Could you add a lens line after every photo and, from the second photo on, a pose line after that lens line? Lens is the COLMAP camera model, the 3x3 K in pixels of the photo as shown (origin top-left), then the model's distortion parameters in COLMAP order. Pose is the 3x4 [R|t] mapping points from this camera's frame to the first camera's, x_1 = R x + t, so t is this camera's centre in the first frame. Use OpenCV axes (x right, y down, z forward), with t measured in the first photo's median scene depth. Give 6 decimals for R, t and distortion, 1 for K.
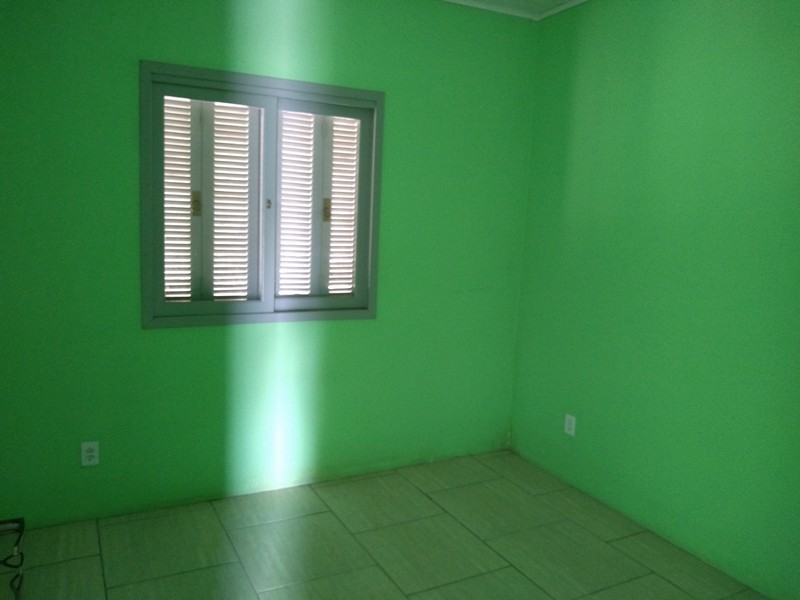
lens RADIAL K [[623.2, 0, 399.2], [0, 623.2, 300.4], [0, 0, 1]] dist [0.009313, -0.033402]
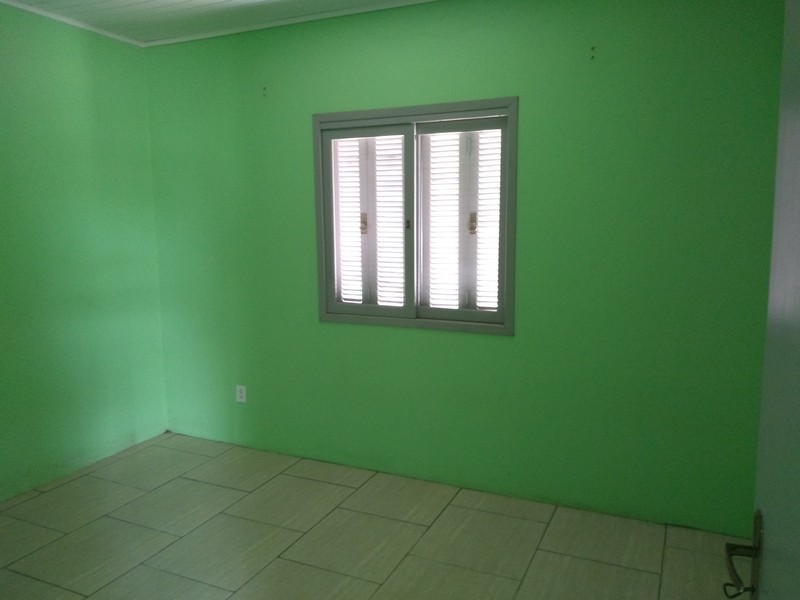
lens RADIAL K [[623.2, 0, 398.1], [0, 623.2, 296.2], [0, 0, 1]] dist [0.009313, -0.033402]
pose [[0.608396, 0.052291, -0.791909, 0.678981], [-0.083135, 0.996536, 0.001933, -0.020177], [0.789267, 0.064659, 0.610636, 0.325045]]
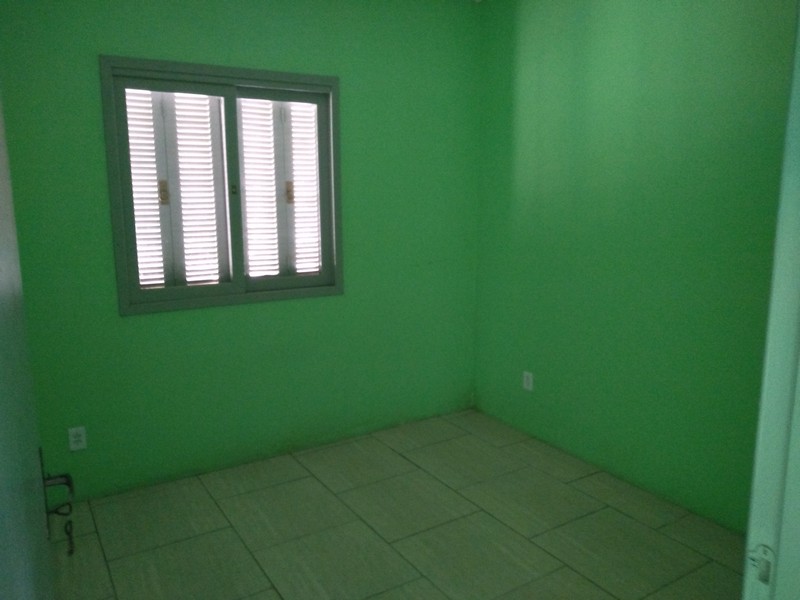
lens RADIAL K [[623.2, 0, 399.6], [0, 623.2, 301.3], [0, 0, 1]] dist [0.009313, -0.033402]
pose [[0.995782, -0.059562, 0.069788, -0.017930], [0.056910, 0.997602, 0.039395, 0.006517], [-0.071967, -0.035258, 0.996784, -0.066542]]
